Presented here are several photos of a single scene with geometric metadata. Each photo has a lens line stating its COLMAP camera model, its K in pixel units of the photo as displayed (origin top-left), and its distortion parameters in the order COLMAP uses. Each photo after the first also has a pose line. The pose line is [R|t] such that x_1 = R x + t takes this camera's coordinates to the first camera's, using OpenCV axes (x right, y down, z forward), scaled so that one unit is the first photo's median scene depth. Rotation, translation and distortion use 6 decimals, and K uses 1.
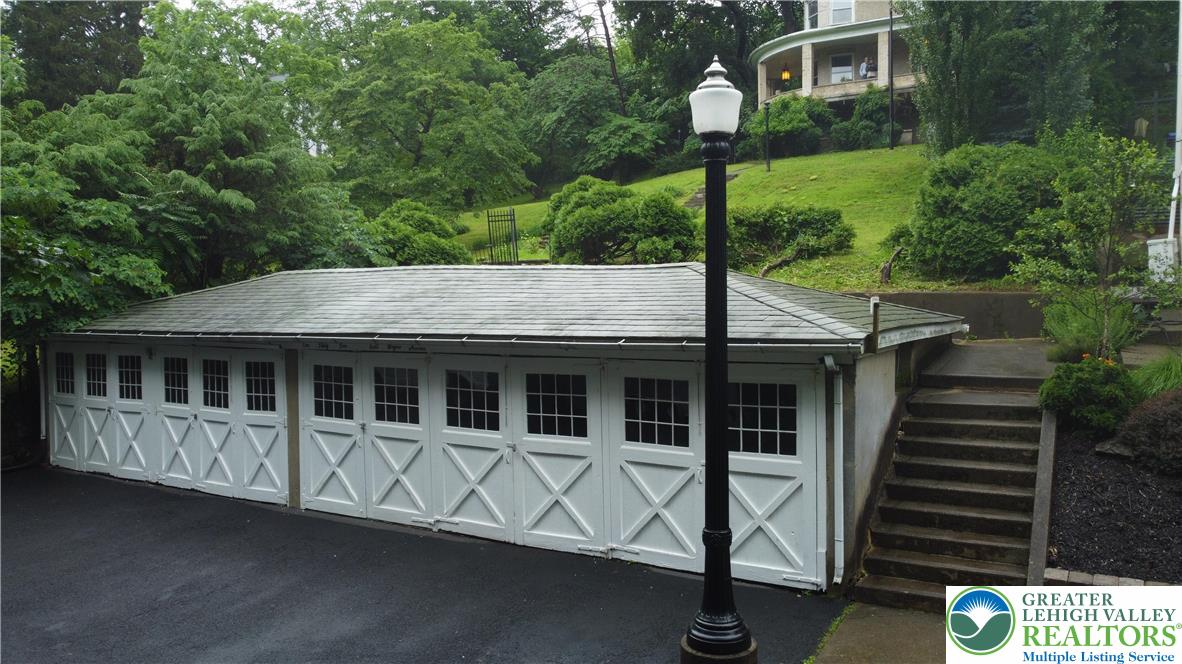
lens RADIAL K [[888.9, 0, 591.9], [0, 888.9, 322.6], [0, 0, 1]] dist [0.002737, -0.007454]
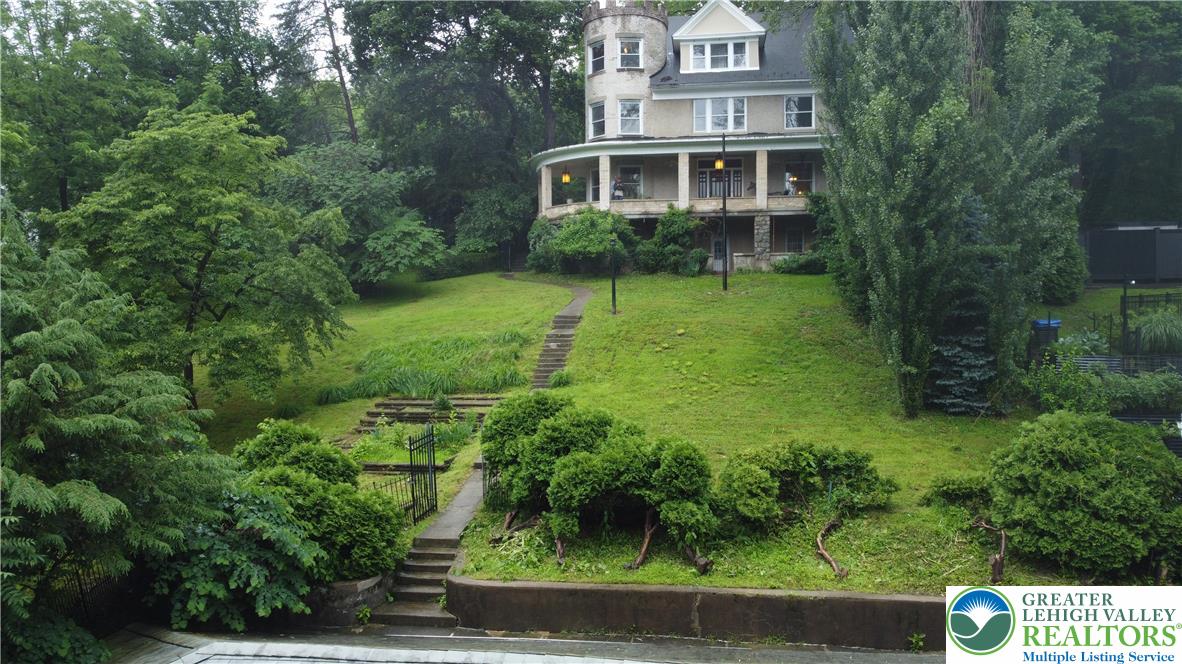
lens RADIAL K [[888.9, 0, 591.1], [0, 888.9, 331.1], [0, 0, 1]] dist [0.002737, -0.007454]
pose [[0.917082, -0.002971, 0.398689, -0.158735], [0.011211, 0.999769, -0.018339, -0.115175], [-0.398542, 0.021289, 0.916903, 0.148910]]
